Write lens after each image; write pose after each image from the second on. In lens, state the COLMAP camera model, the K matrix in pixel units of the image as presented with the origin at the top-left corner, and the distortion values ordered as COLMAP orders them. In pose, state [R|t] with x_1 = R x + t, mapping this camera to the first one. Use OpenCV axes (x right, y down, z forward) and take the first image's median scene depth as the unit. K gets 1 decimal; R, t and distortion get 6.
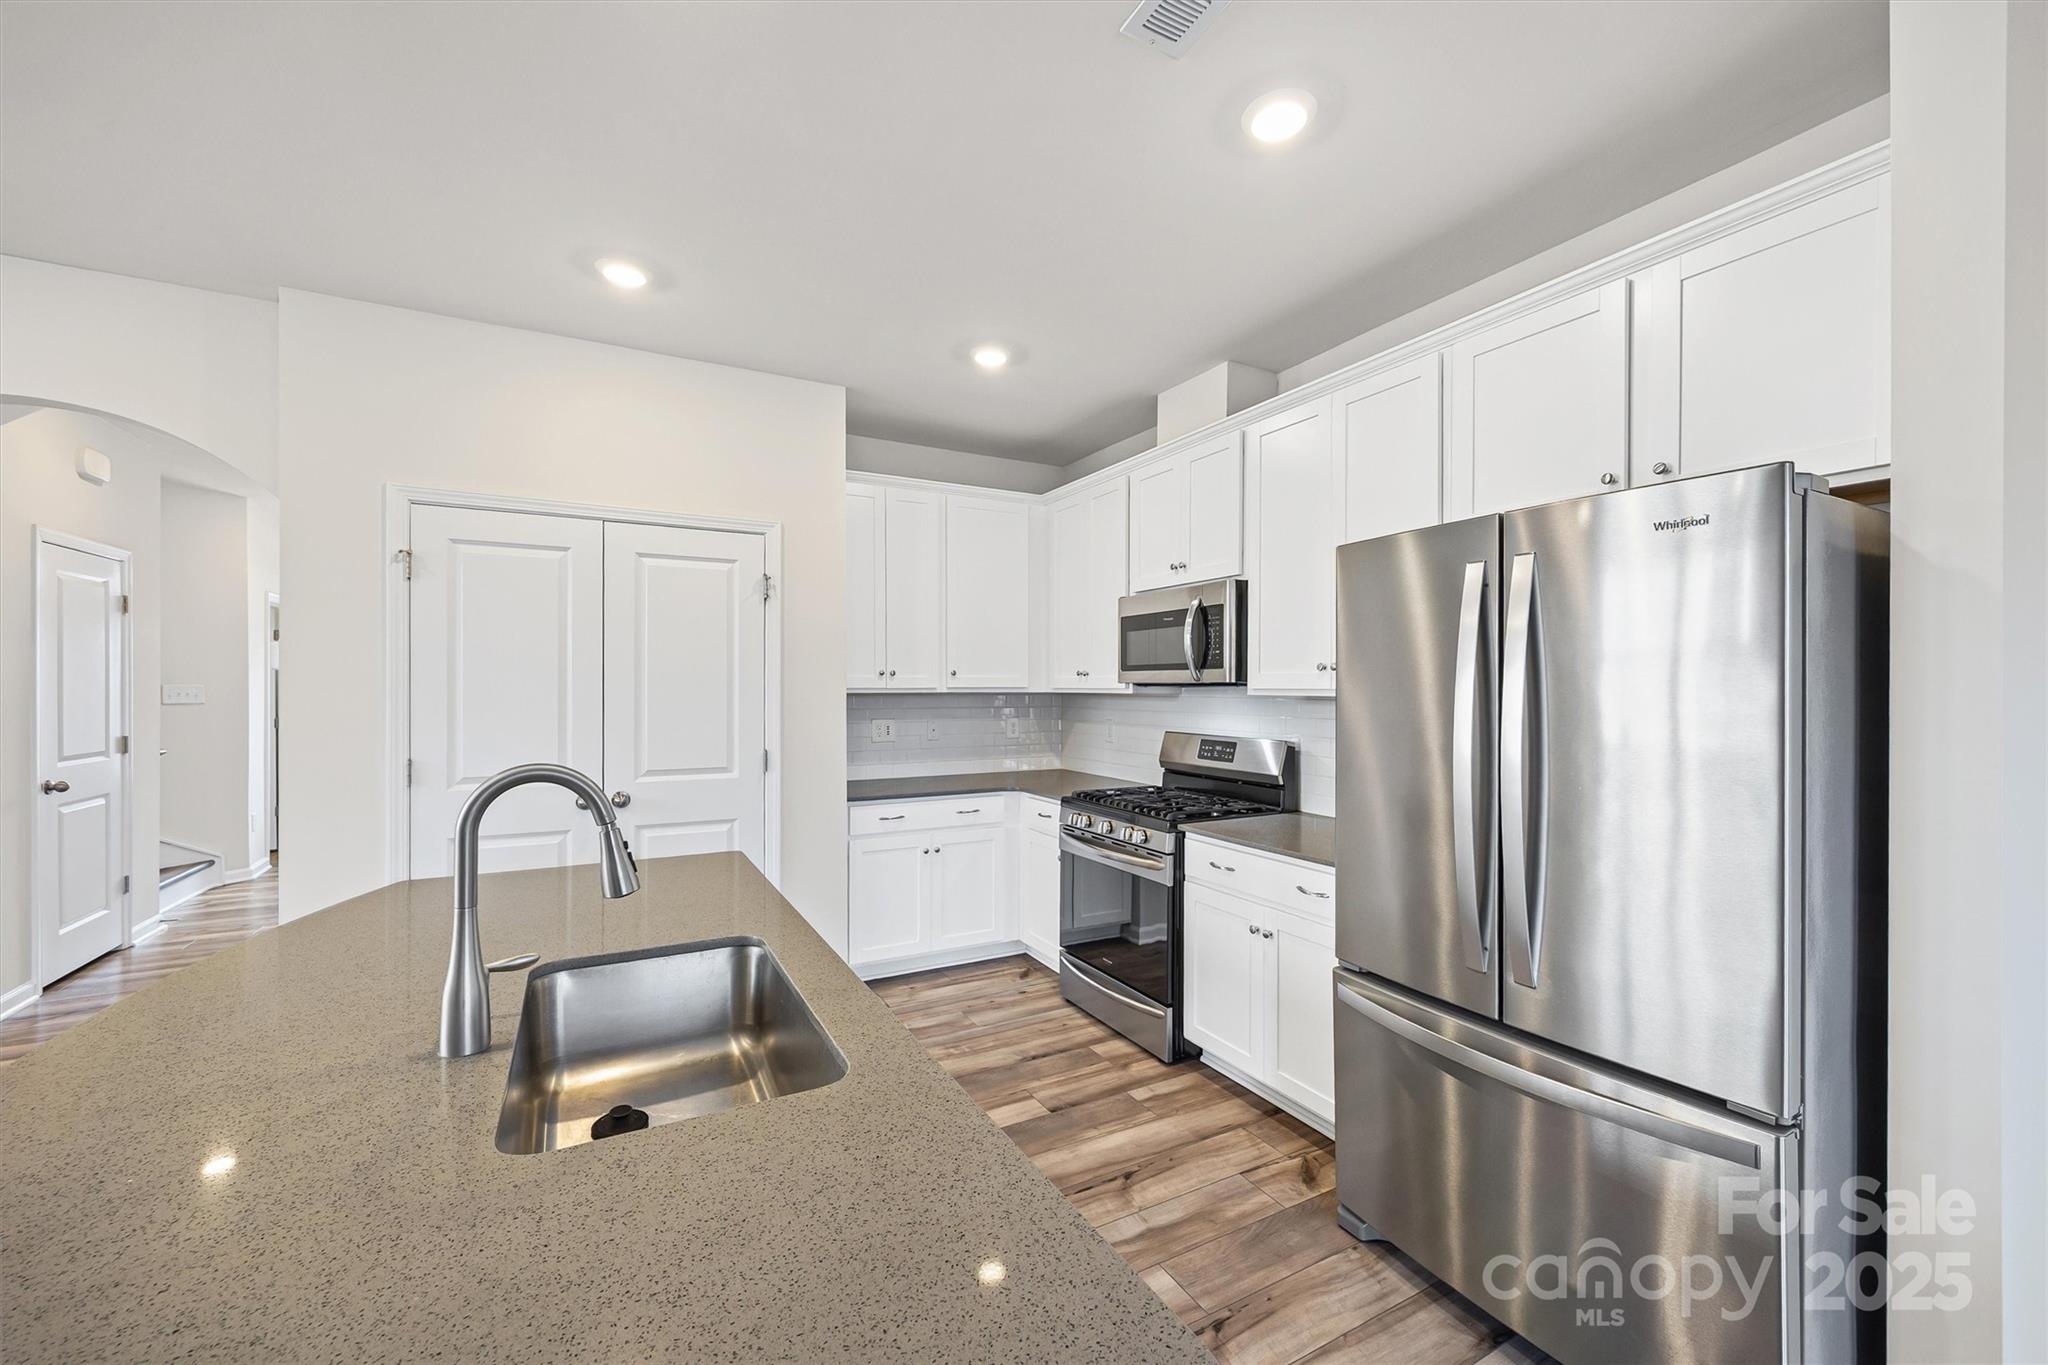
lens RADIAL K [[796.2, 0, 1025.9], [0, 796.2, 687.7], [0, 0, 1]] dist [-0.000540, 0.000019]
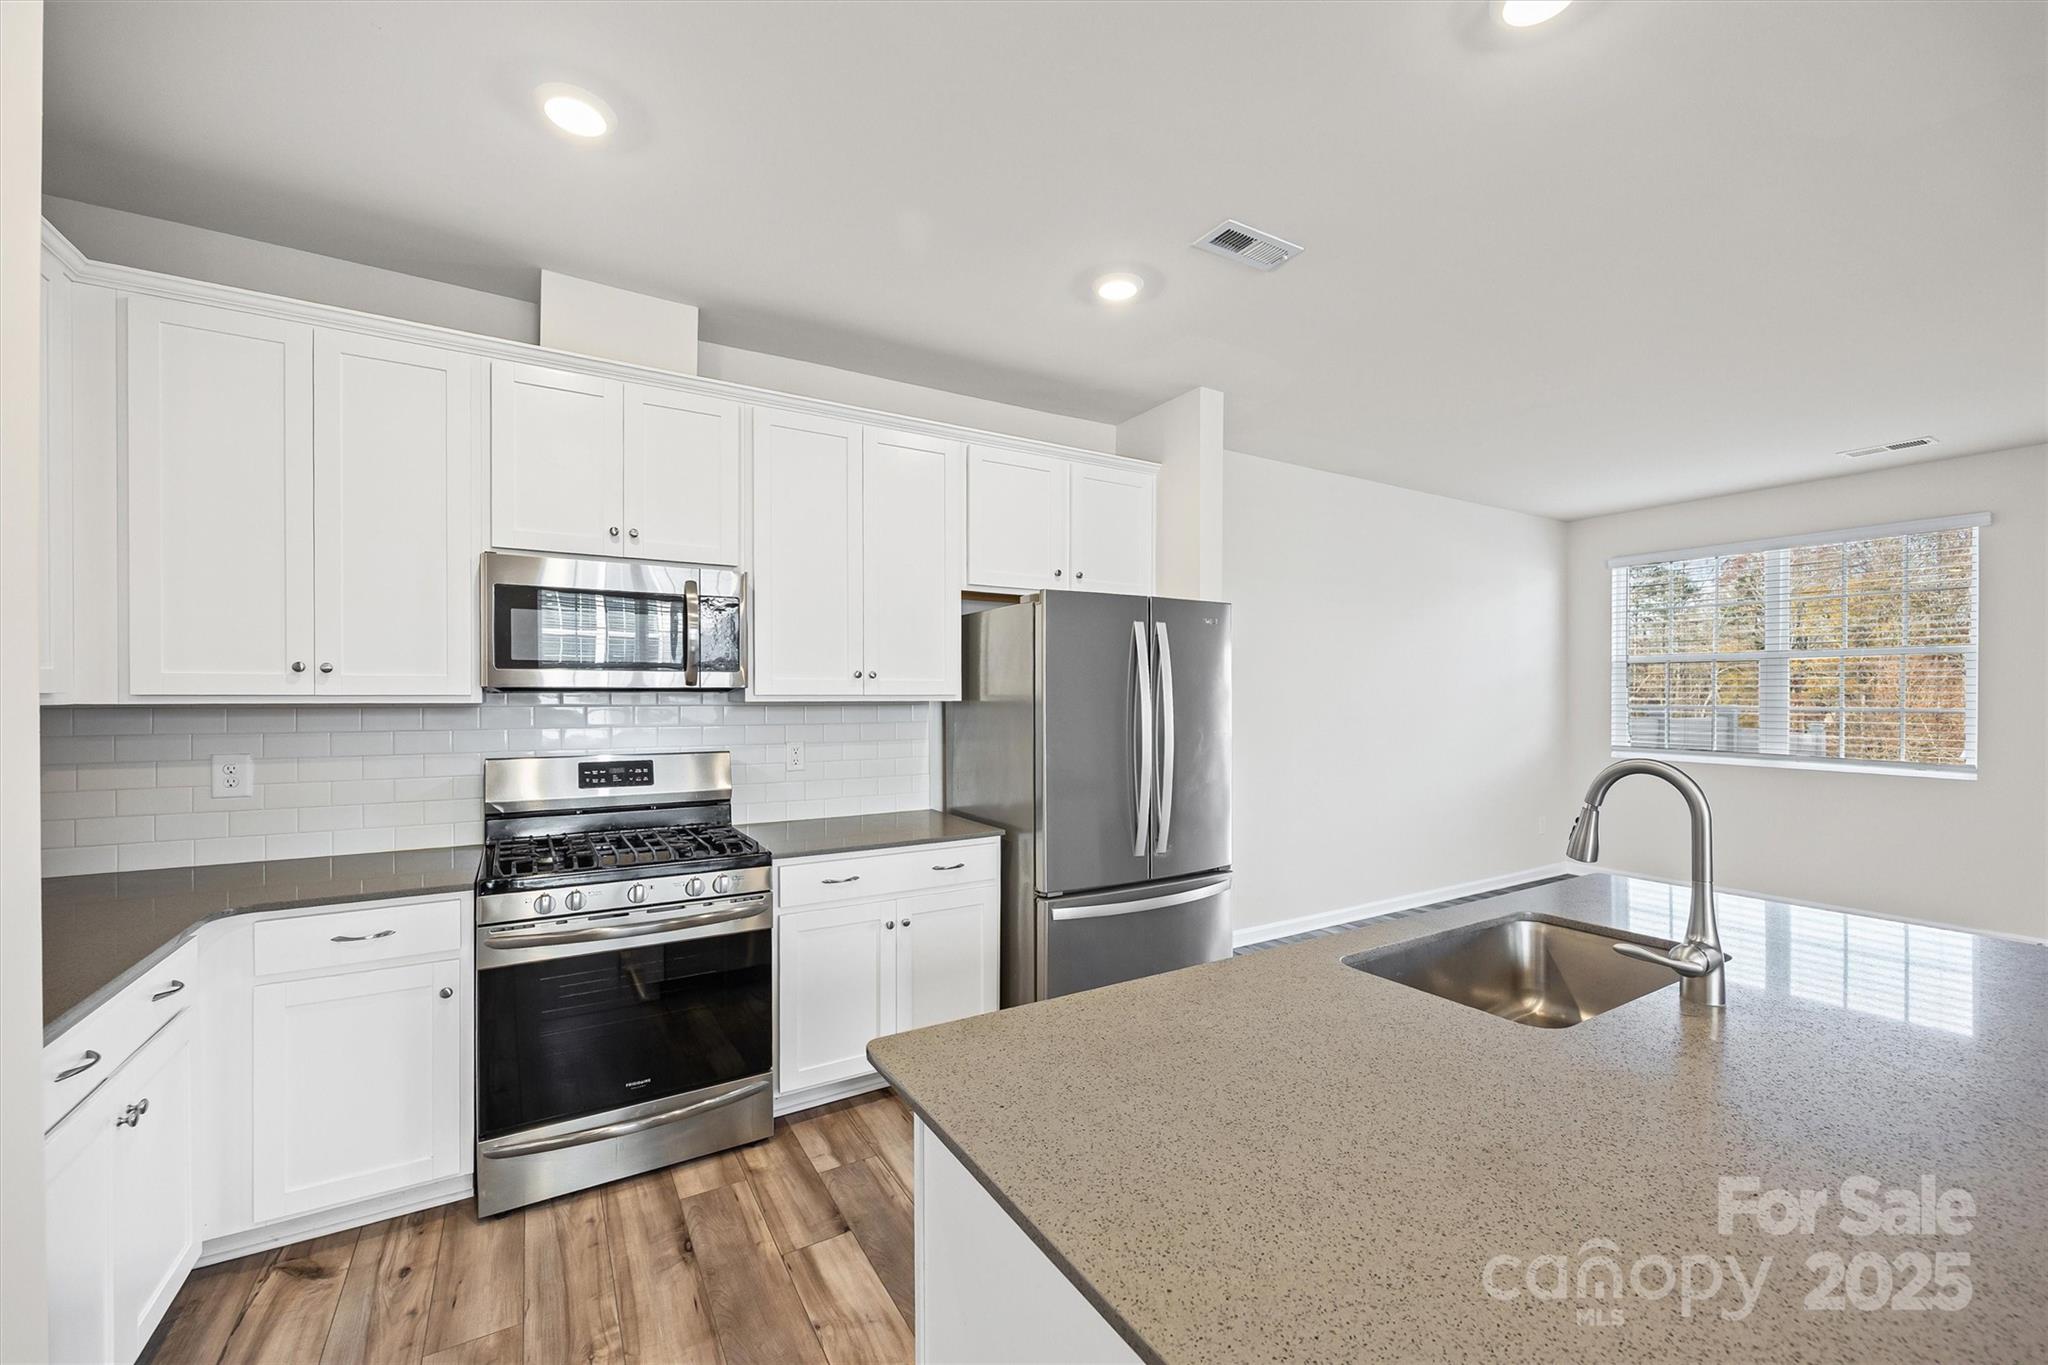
lens RADIAL K [[824.8, 0, 1021.0], [0, 824.8, 692.7], [0, 0, 1]] dist [0.000157, 0.000232]
pose [[-0.034996, -0.005028, 0.999375, -0.660193], [0.000245, 0.999987, 0.005040, -0.005729], [-0.999387, 0.000421, -0.034995, 0.714019]]
